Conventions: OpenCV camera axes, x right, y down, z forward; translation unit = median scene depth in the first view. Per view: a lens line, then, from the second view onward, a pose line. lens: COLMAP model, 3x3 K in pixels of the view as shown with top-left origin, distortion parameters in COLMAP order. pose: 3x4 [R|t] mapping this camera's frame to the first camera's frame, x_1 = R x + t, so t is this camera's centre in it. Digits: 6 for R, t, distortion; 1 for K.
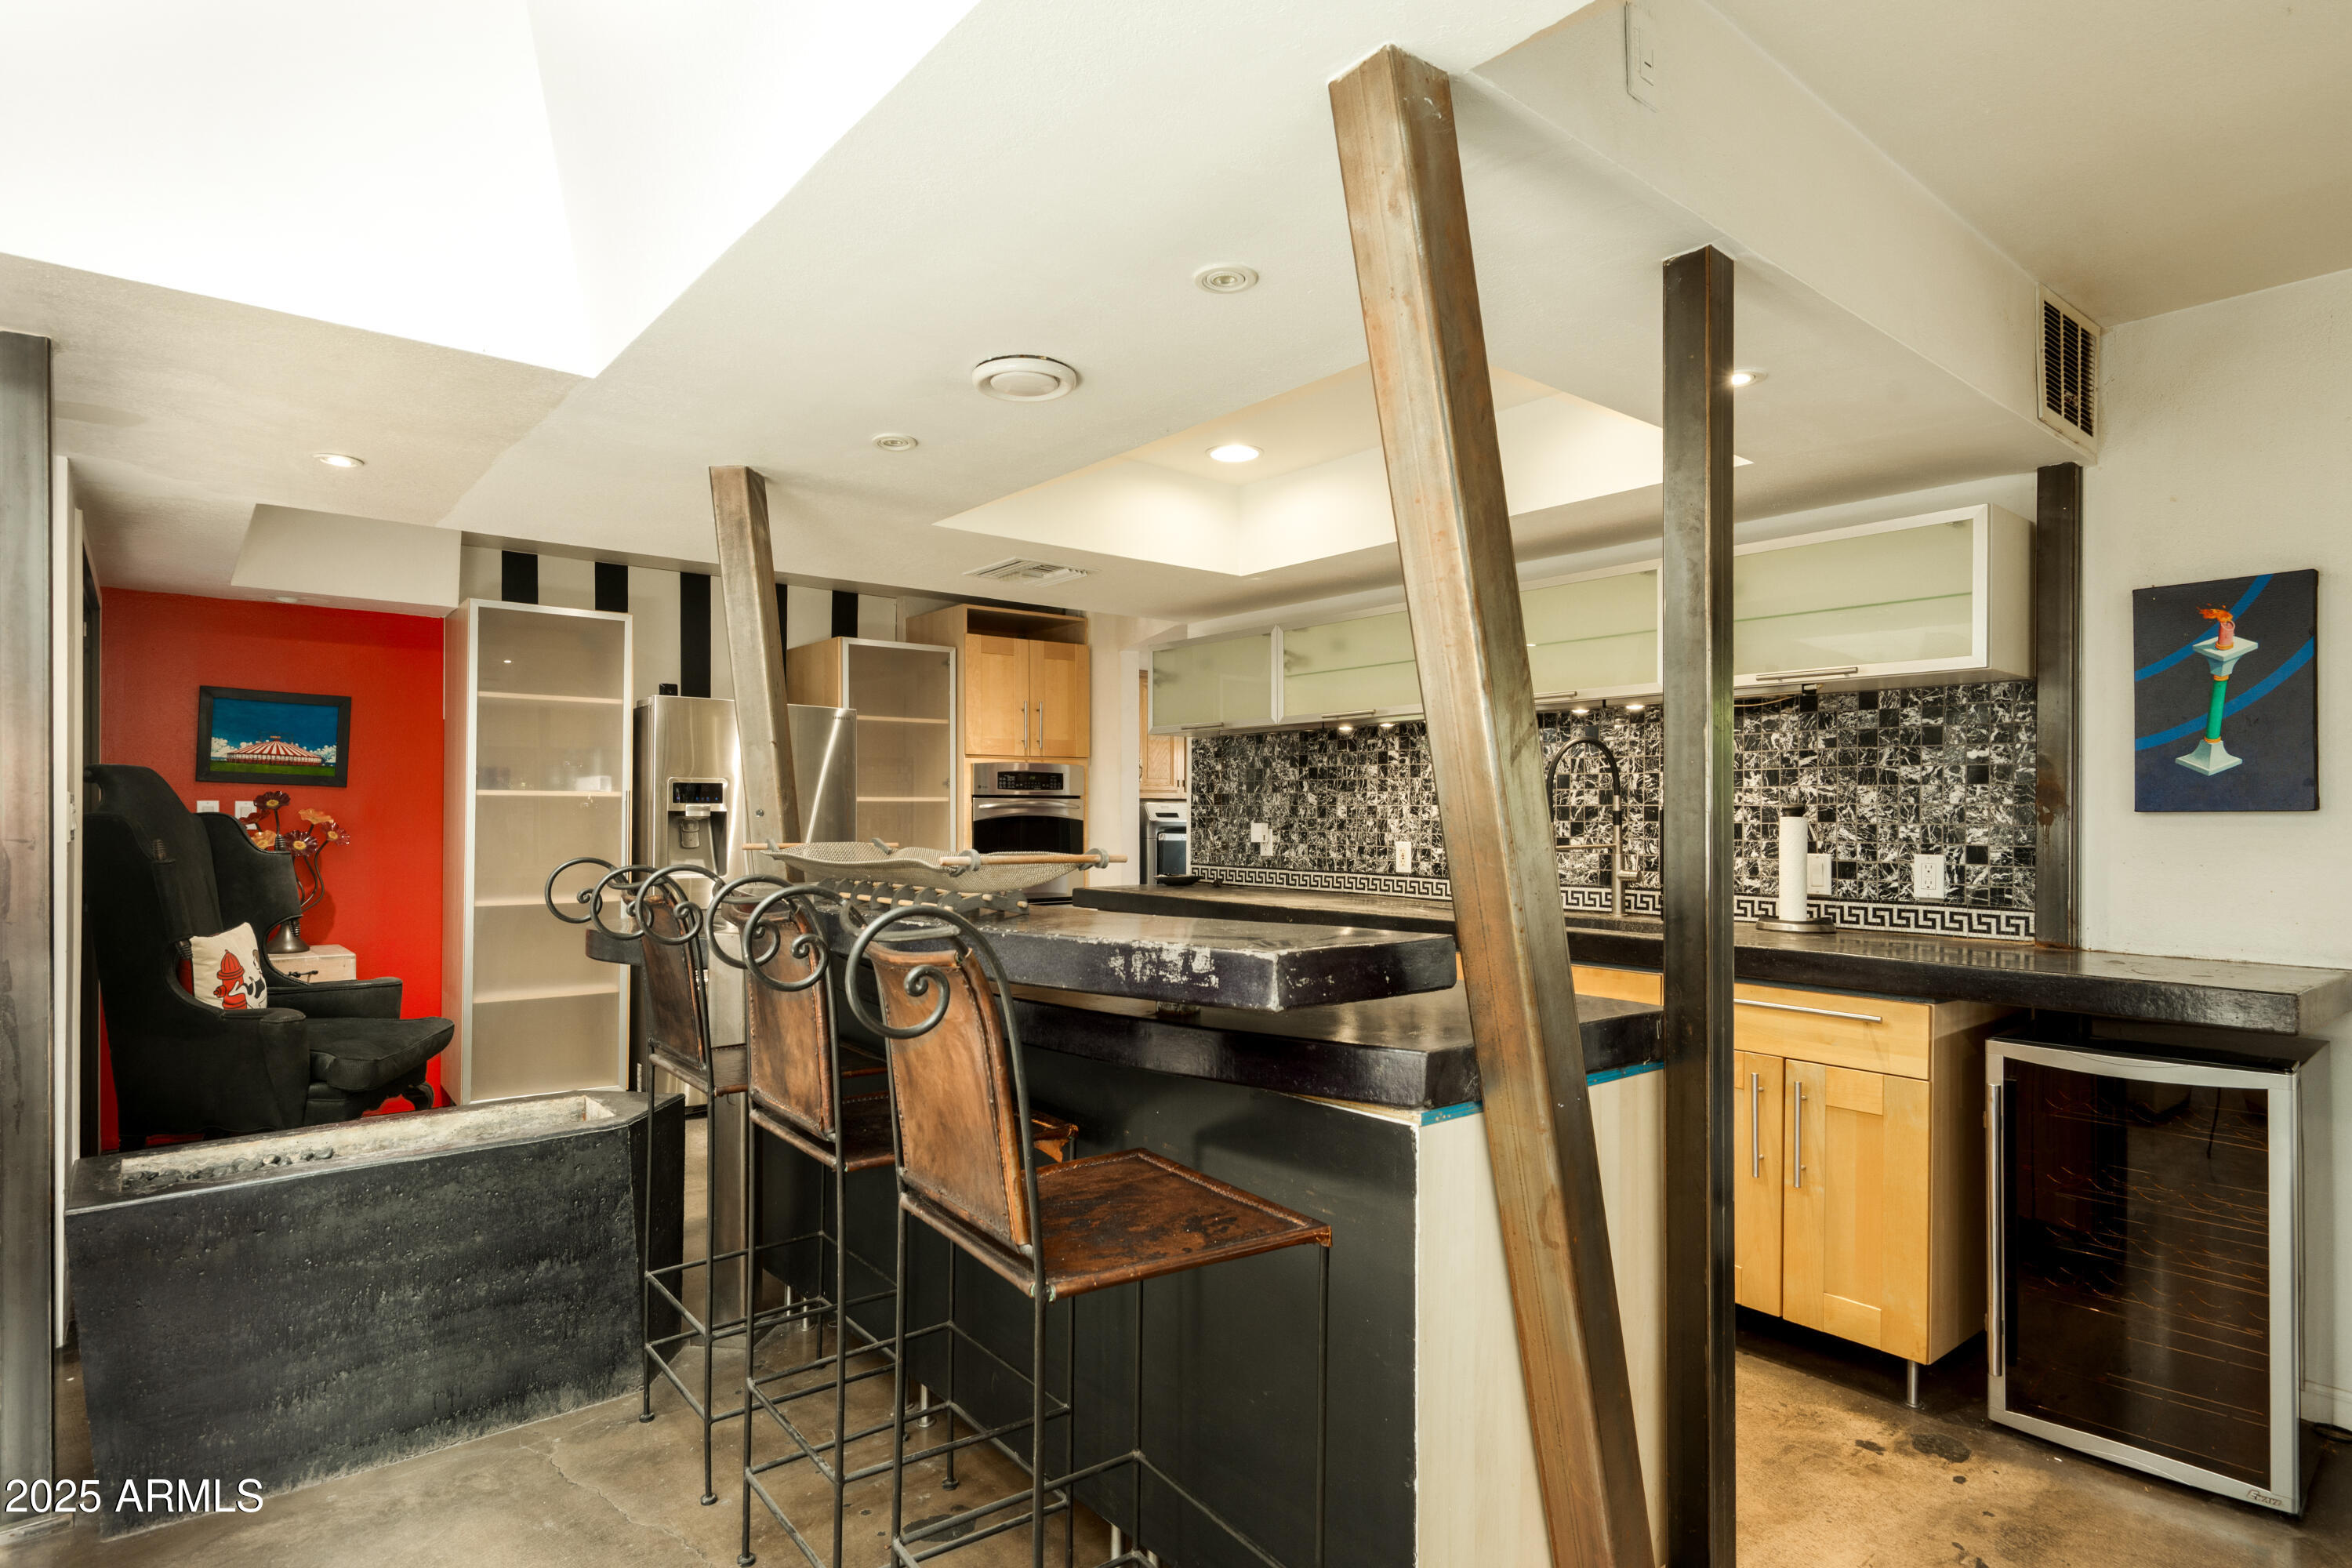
lens RADIAL K [[1253.9, 0, 1169.3], [0, 1253.9, 797.2], [0, 0, 1]] dist [-0.002822, 0.000268]
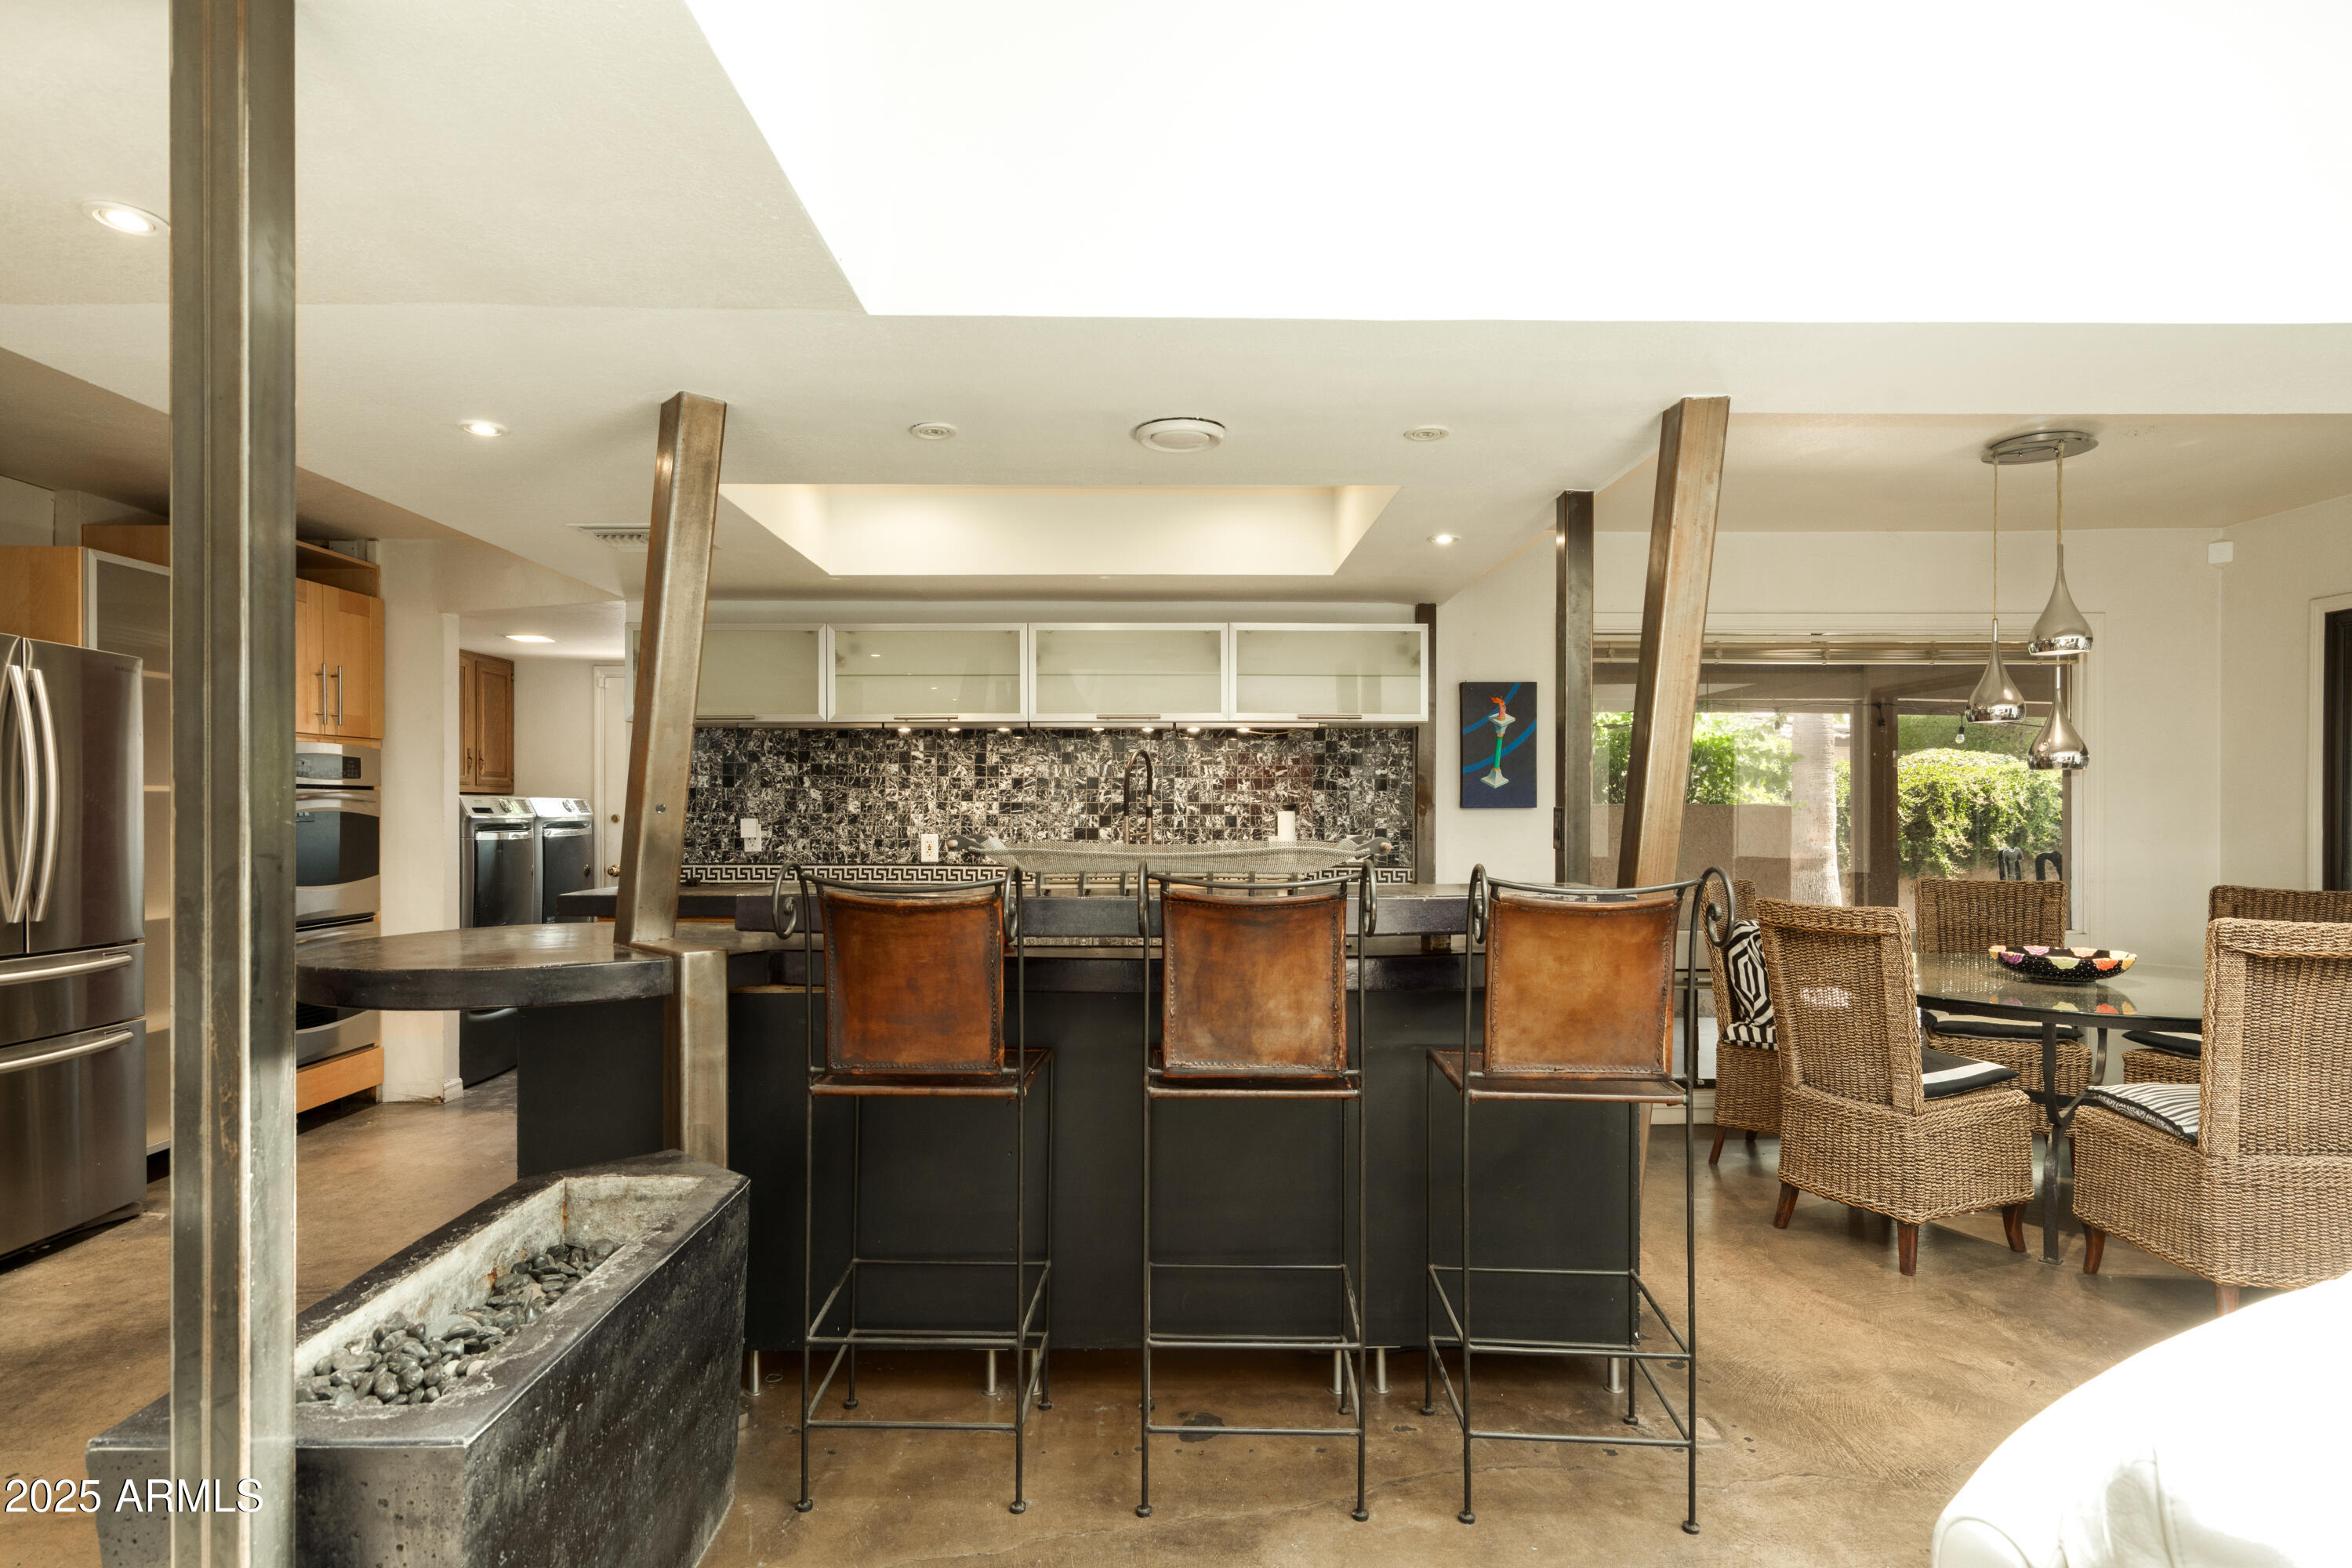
lens RADIAL K [[1253.9, 0, 1165.7], [0, 1253.9, 798.2], [0, 0, 1]] dist [-0.002822, 0.000268]
pose [[0.612752, 0.009066, 0.790223, -0.565655], [-0.010655, 0.999938, -0.003210, 0.005137], [-0.790203, -0.006453, 0.612811, 0.157852]]
